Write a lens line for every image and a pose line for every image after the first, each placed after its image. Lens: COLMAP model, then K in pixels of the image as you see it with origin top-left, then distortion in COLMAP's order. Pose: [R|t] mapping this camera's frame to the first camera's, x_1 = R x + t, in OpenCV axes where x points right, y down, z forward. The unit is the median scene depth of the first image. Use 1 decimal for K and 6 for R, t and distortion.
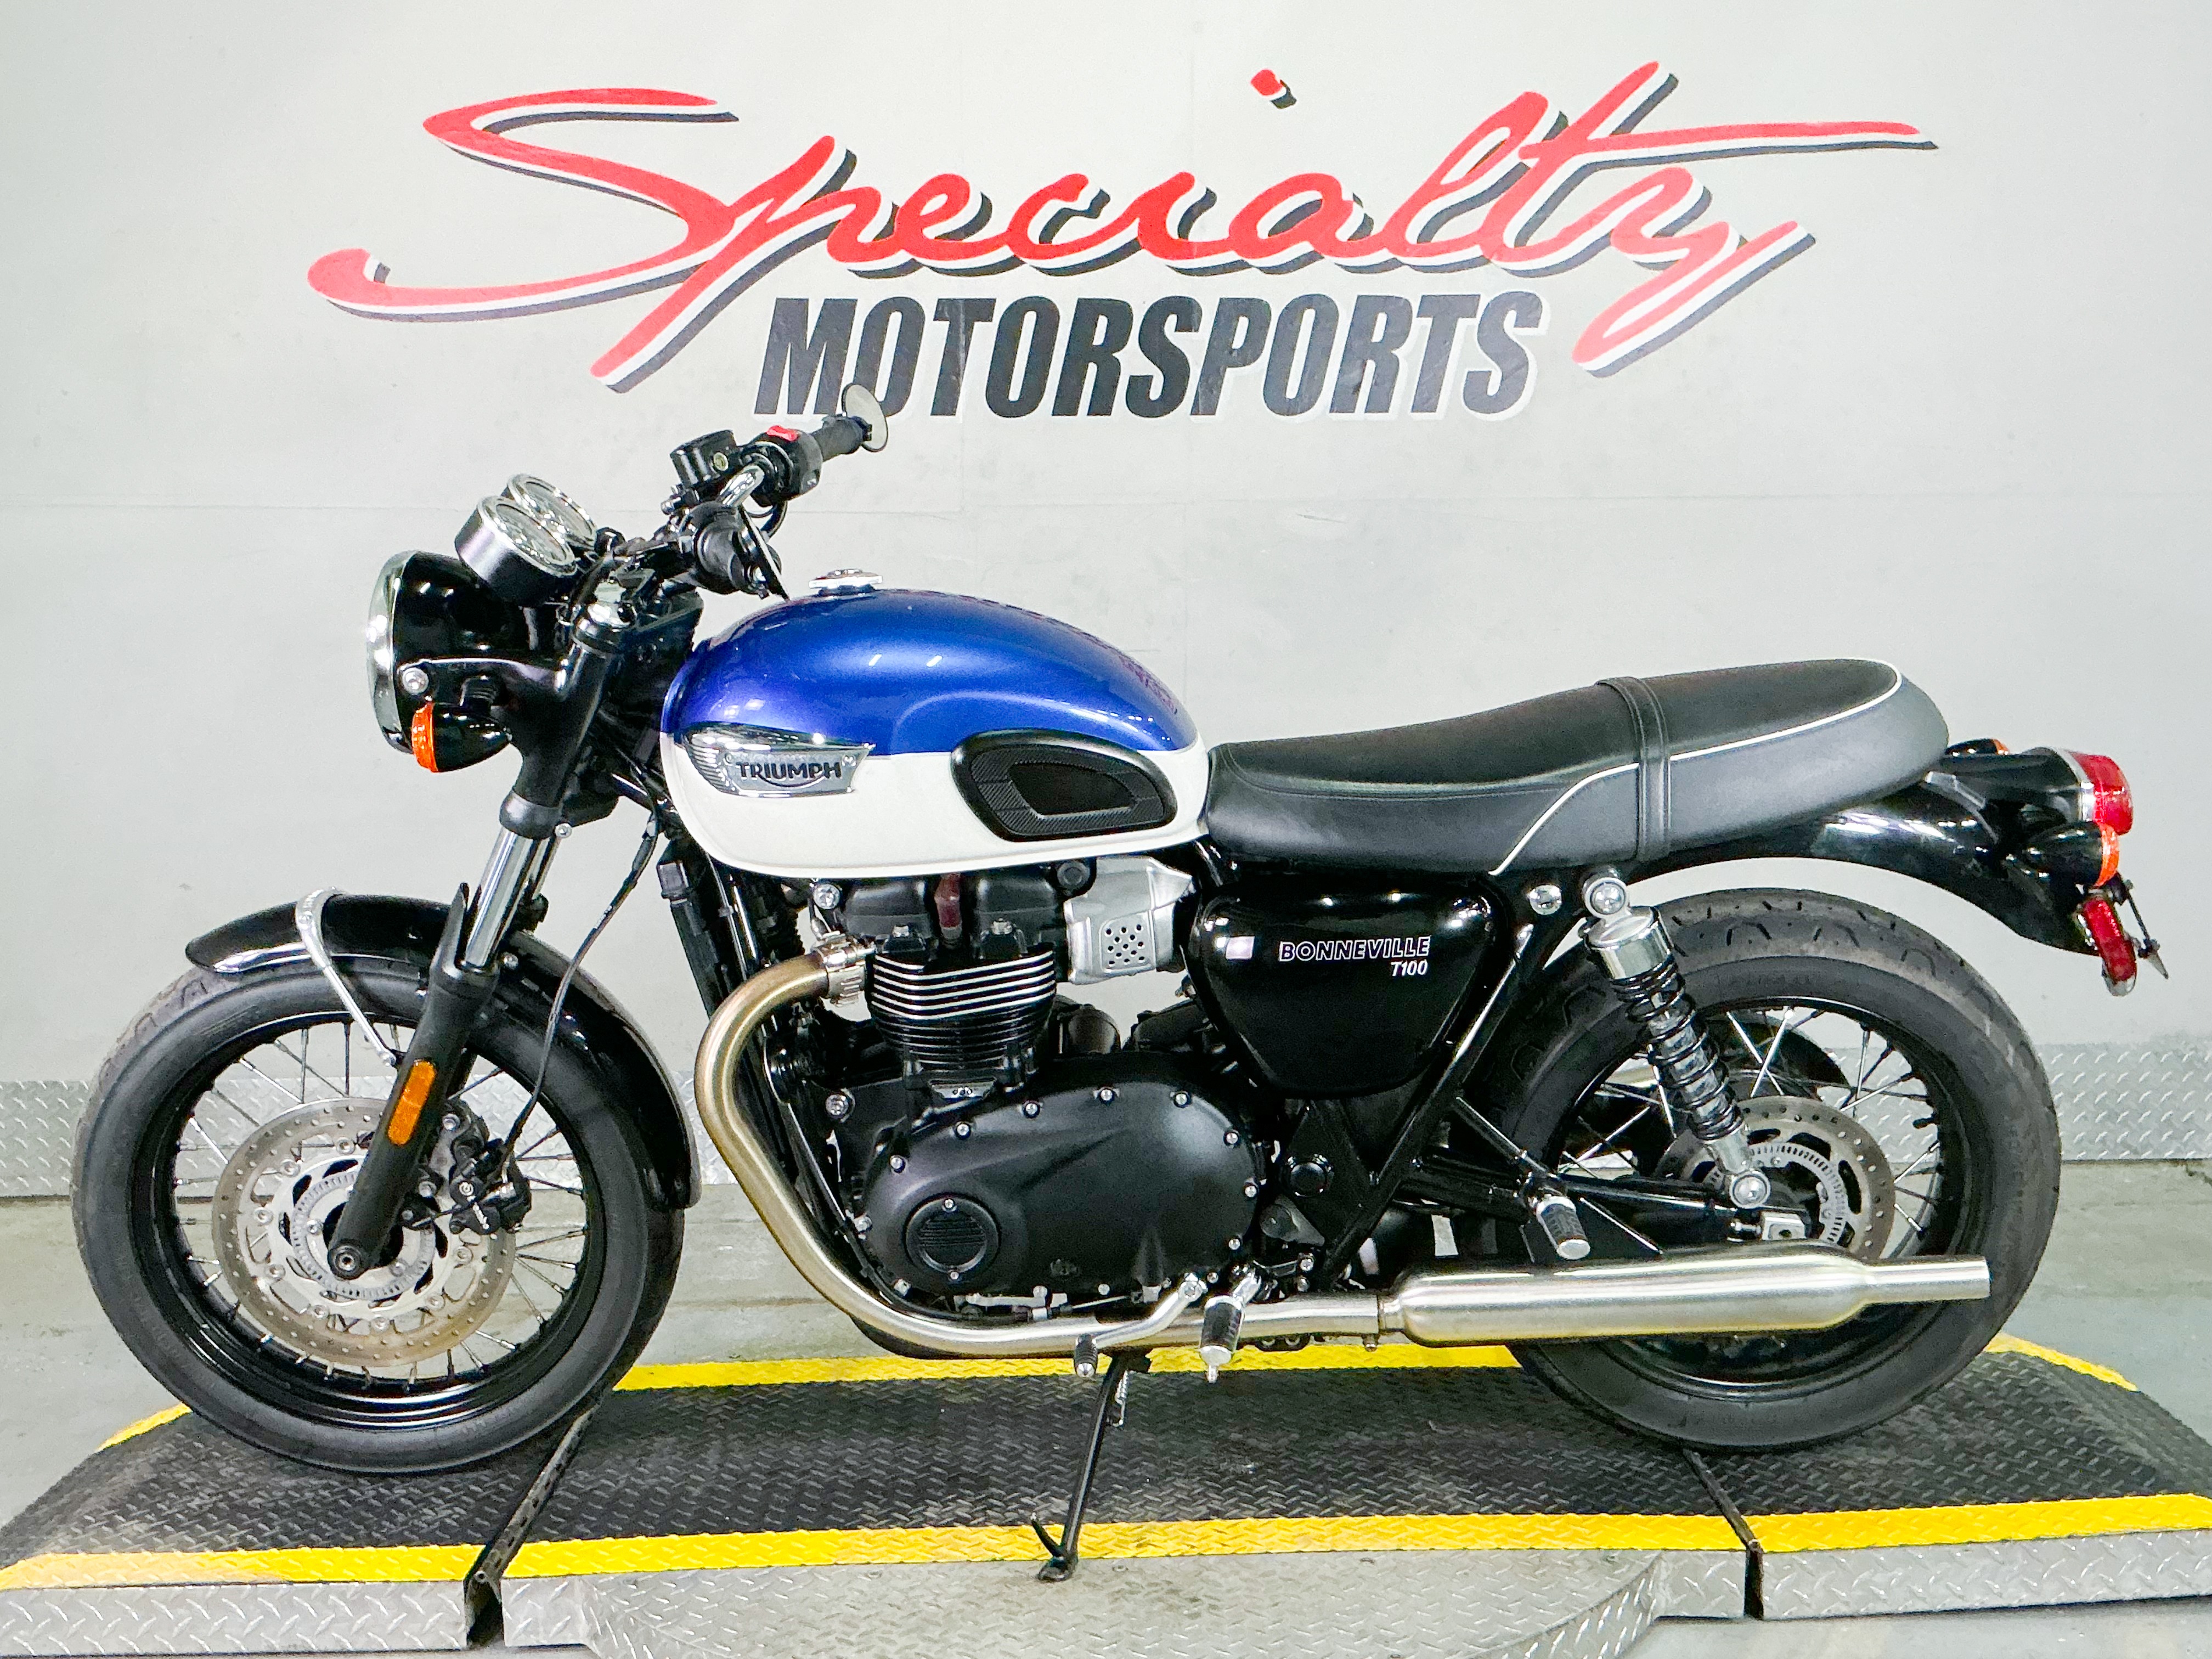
lens RADIAL K [[2262.4, 0, 1106.0], [0, 2262.4, 829.5], [0, 0, 1]] dist [0.142123, -0.300614]
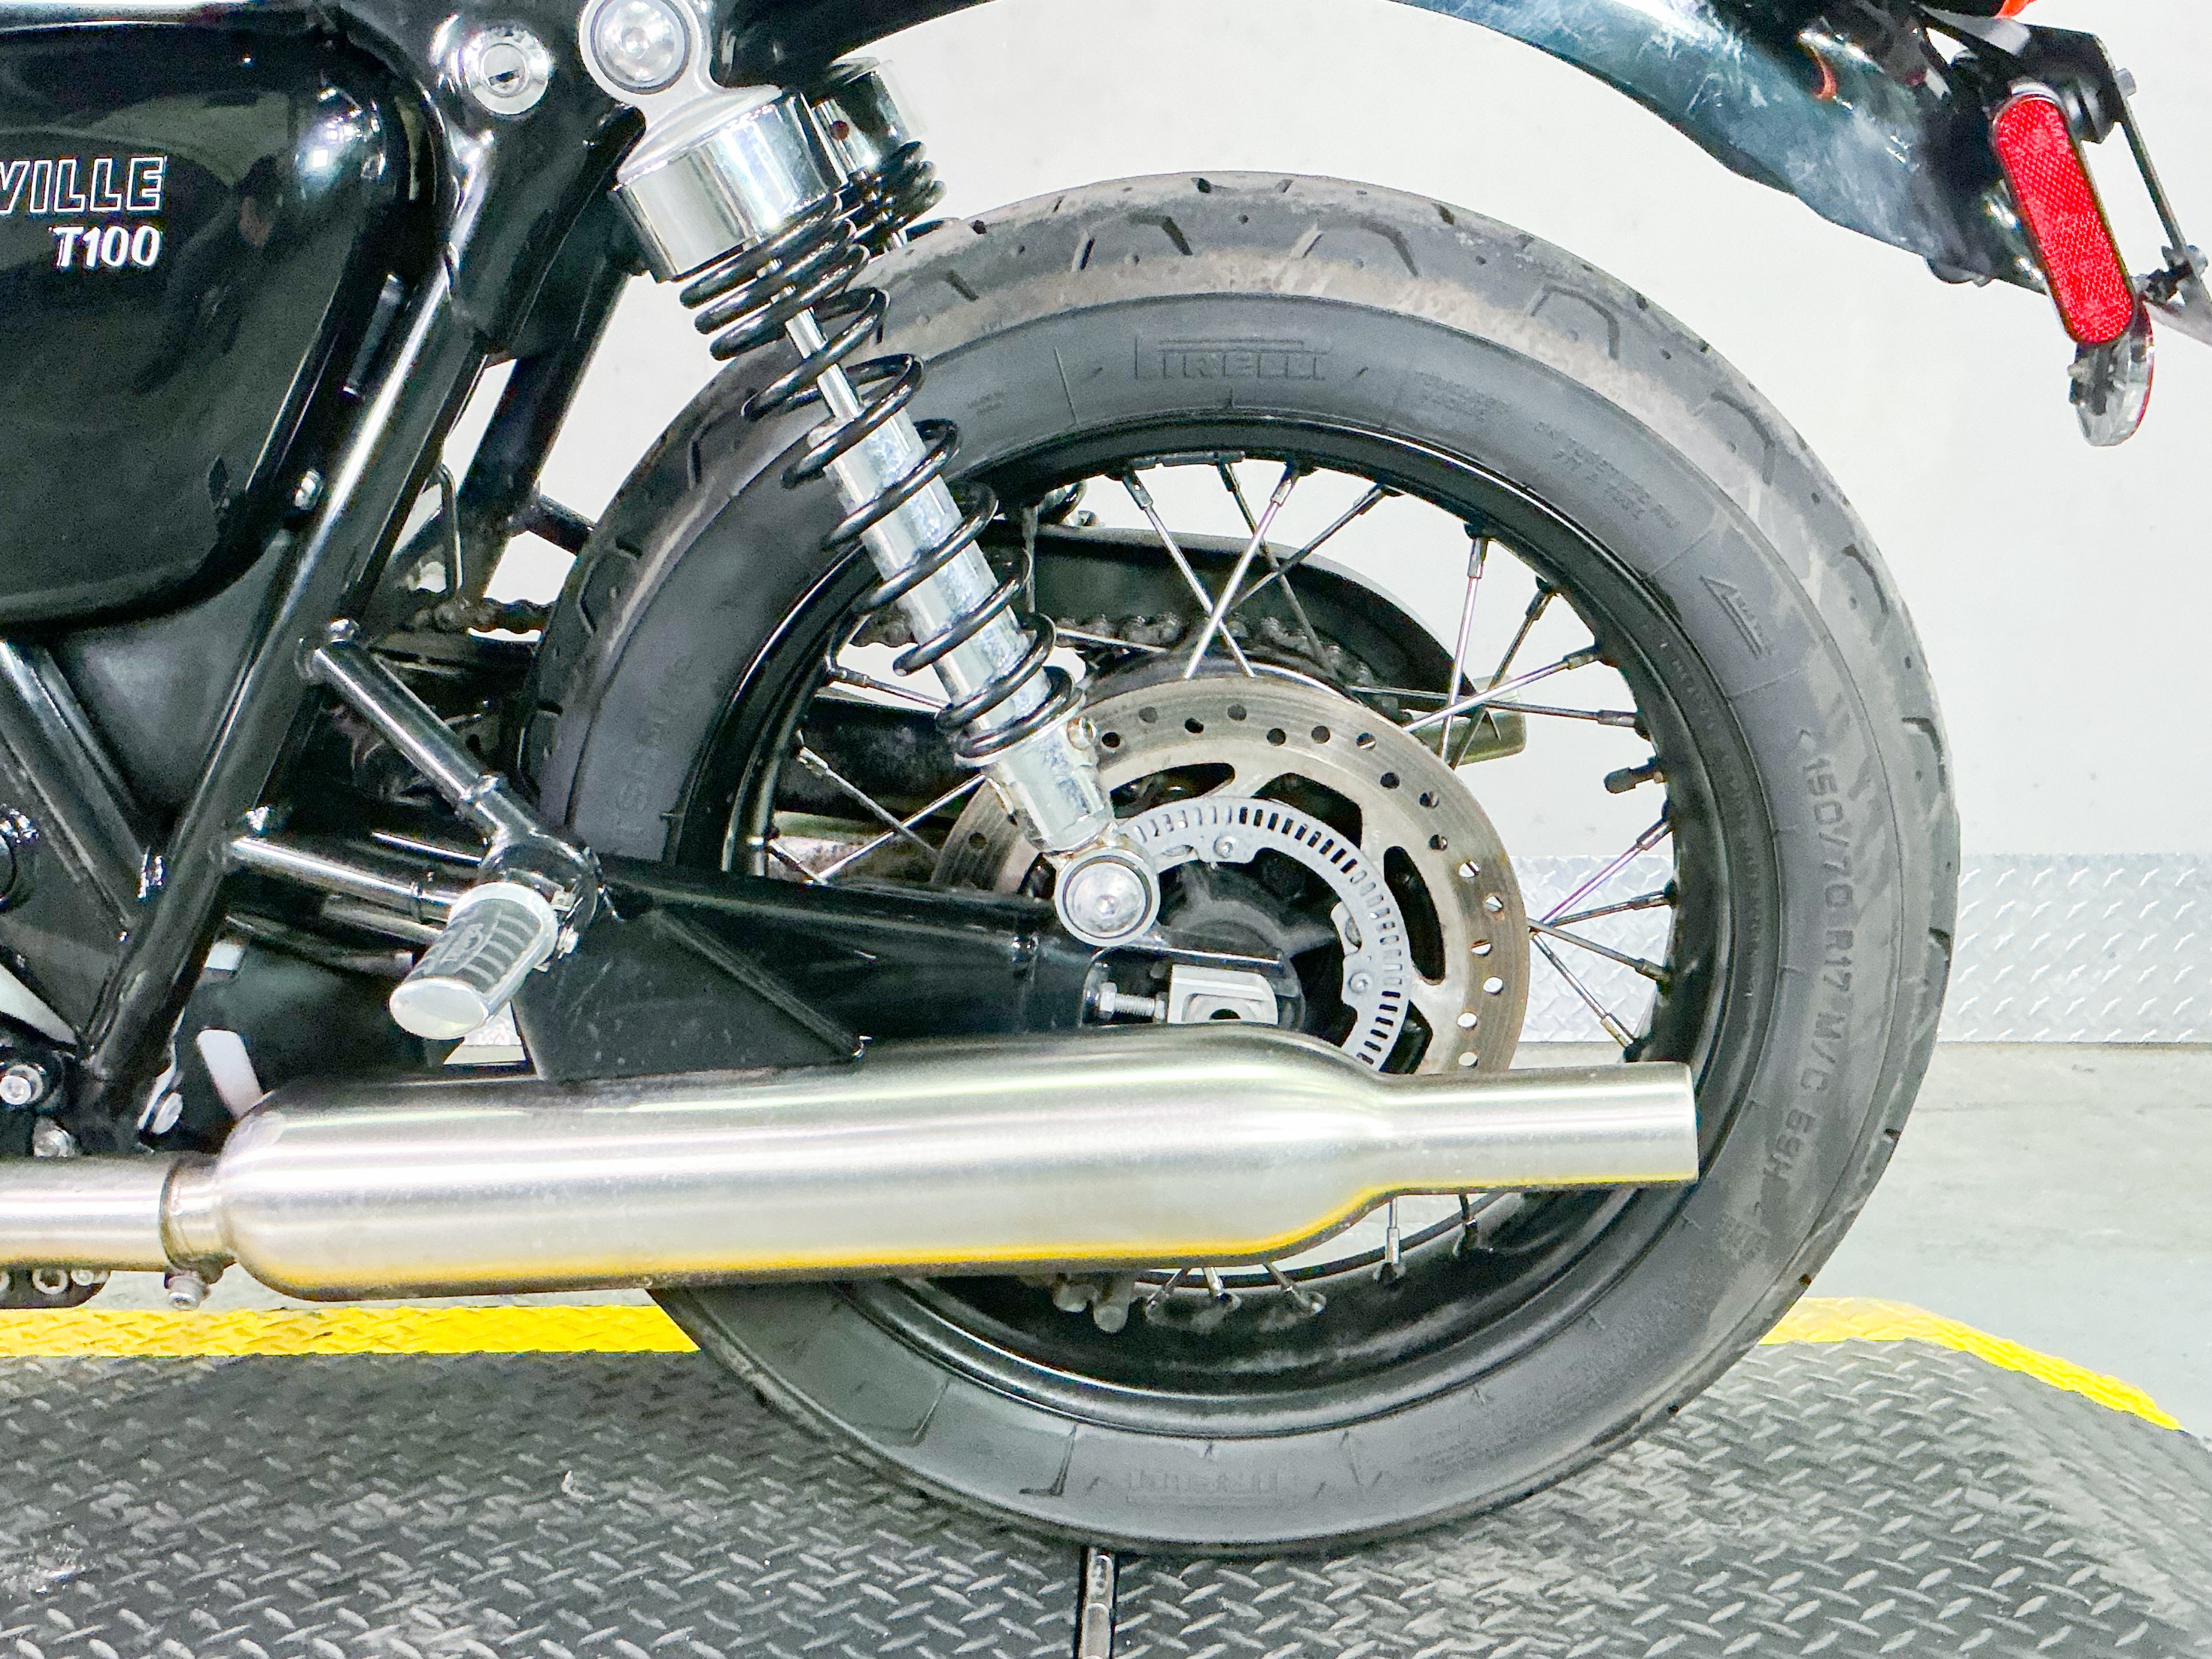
lens RADIAL K [[2434.0, 0, 1106.0], [0, 2434.0, 829.5], [0, 0, 1]] dist [0.184952, -0.382593]
pose [[0.999519, 0.014445, -0.027449, 0.285269], [-0.013864, 0.999679, 0.021226, 0.134101], [0.027747, -0.020836, 0.999398, 0.576205]]
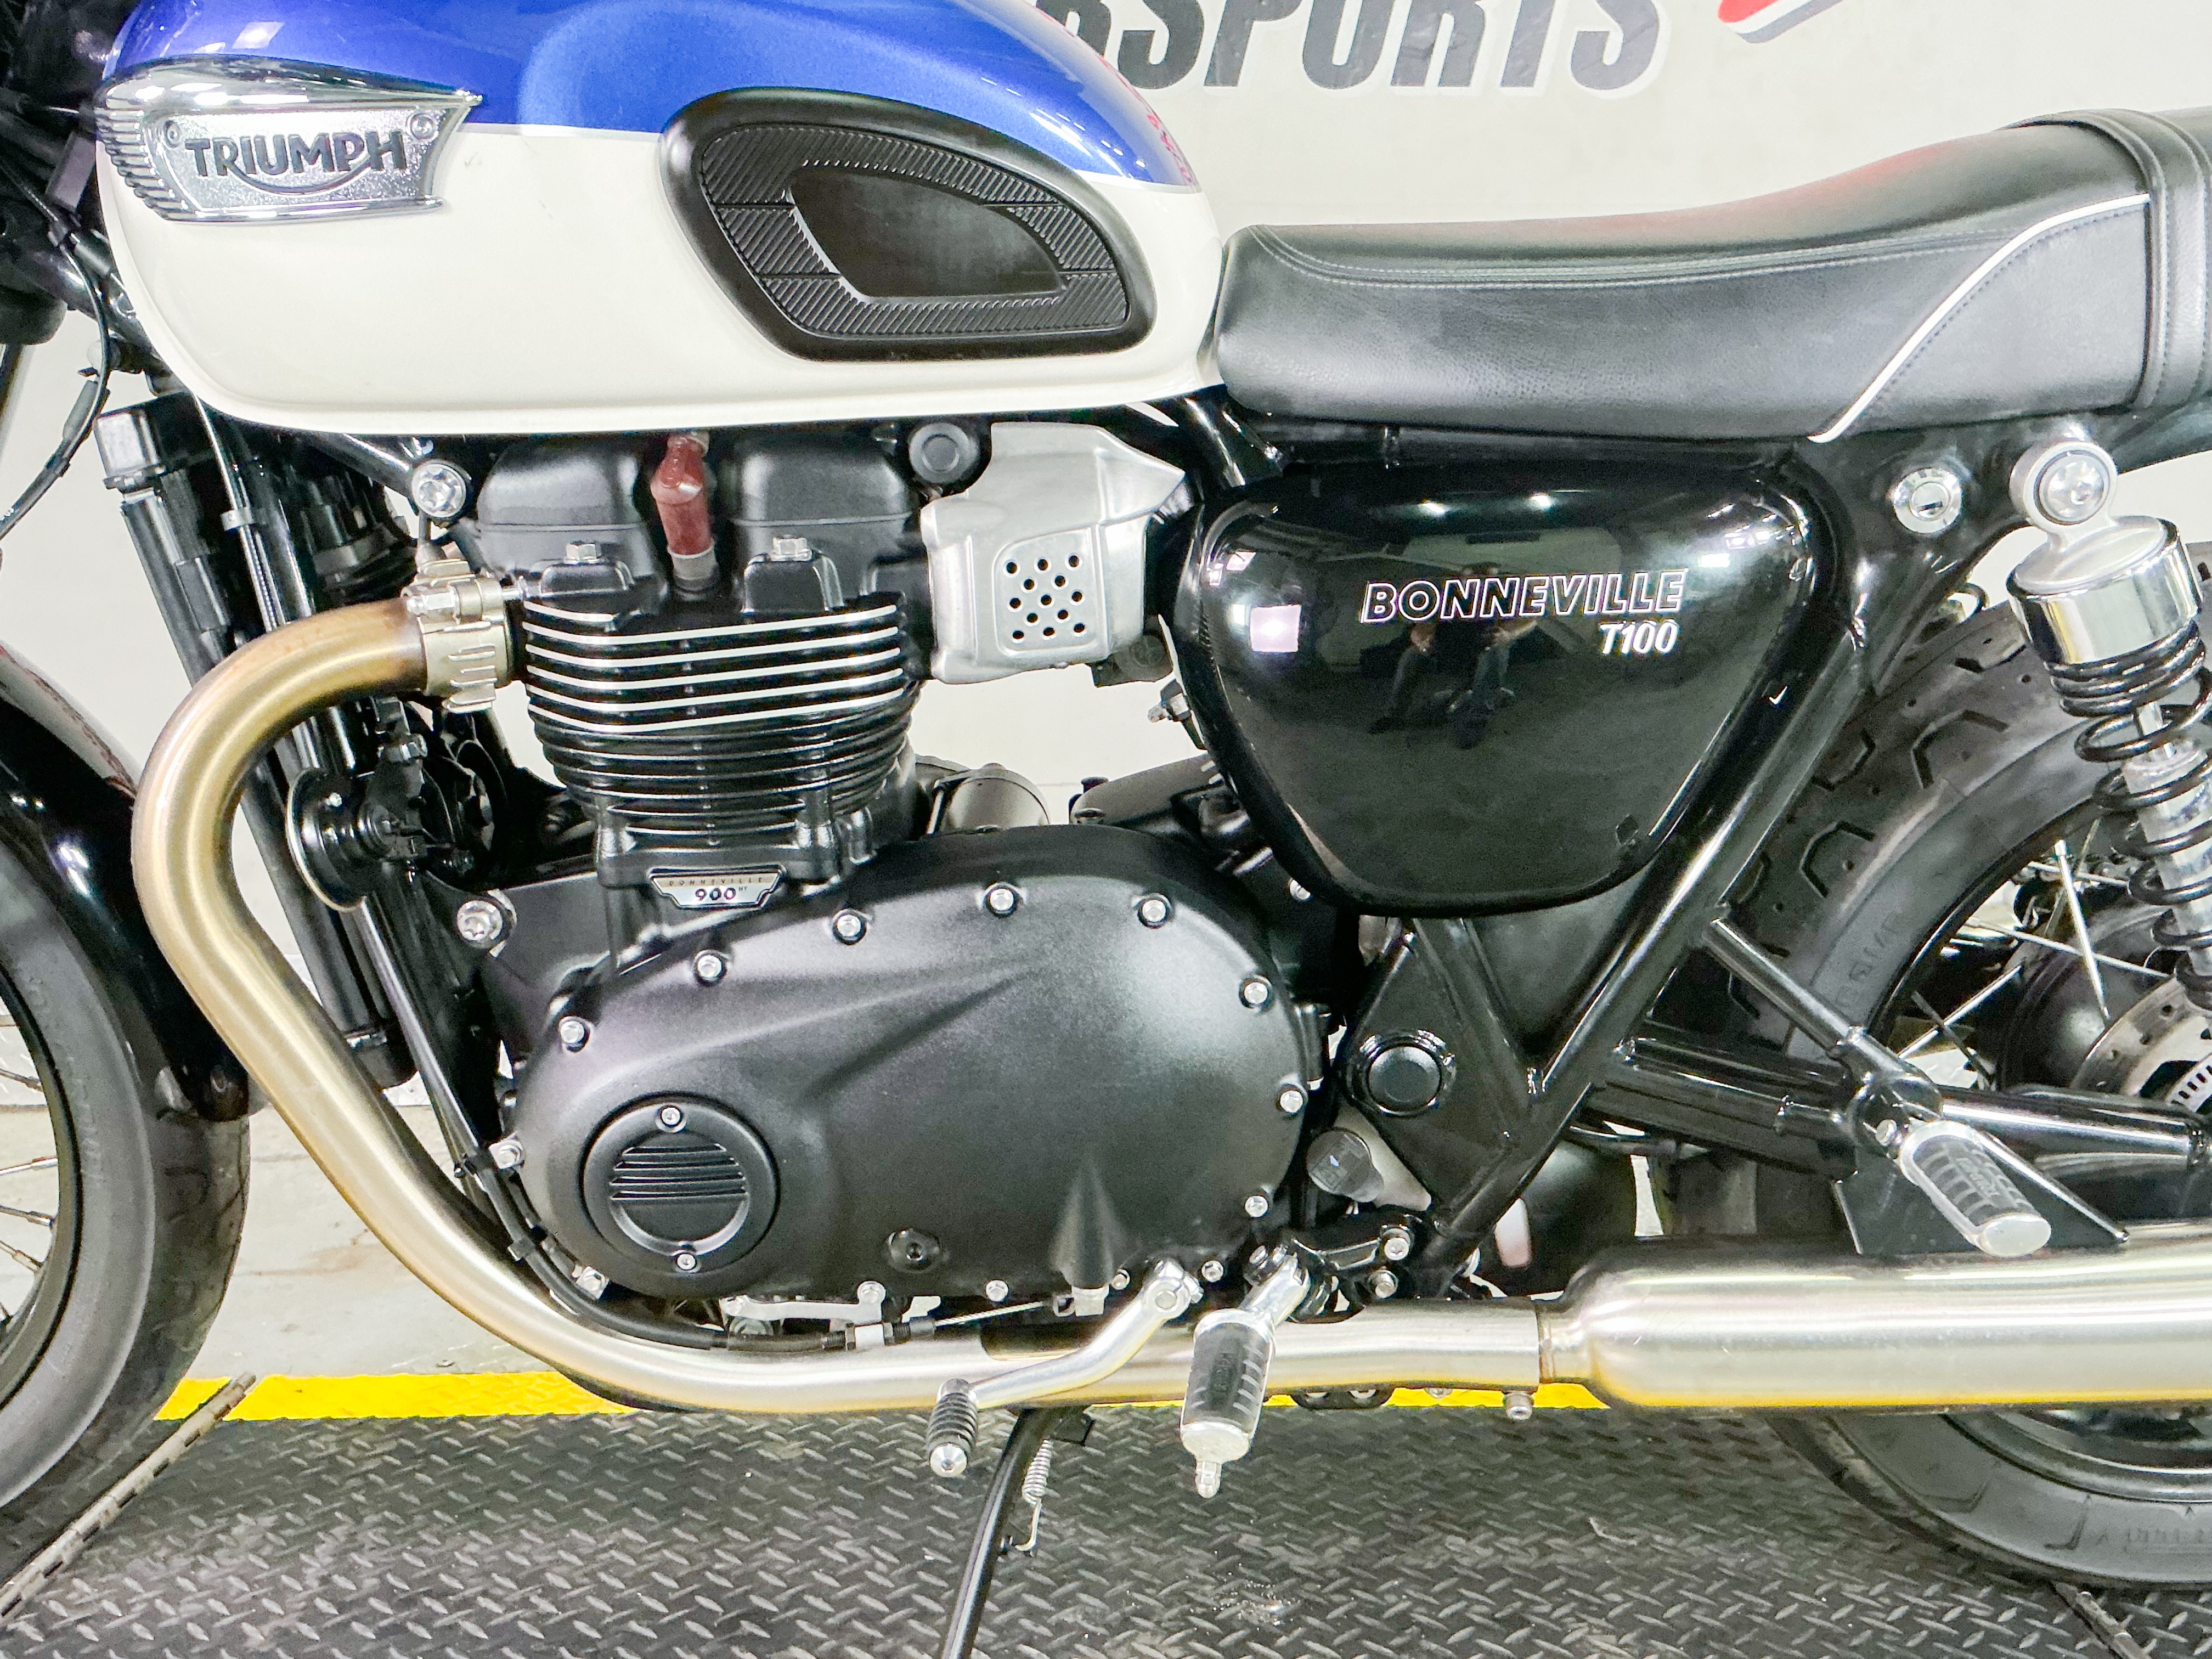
lens RADIAL K [[2057.4, 0, 1106.0], [0, 2057.4, 829.5], [0, 0, 1]] dist [0.146583, -0.308231]
pose [[0.999830, 0.016061, -0.009081, 0.025447], [-0.015949, 0.999796, 0.012357, 0.091951], [0.009278, -0.012210, 0.999882, 0.531432]]
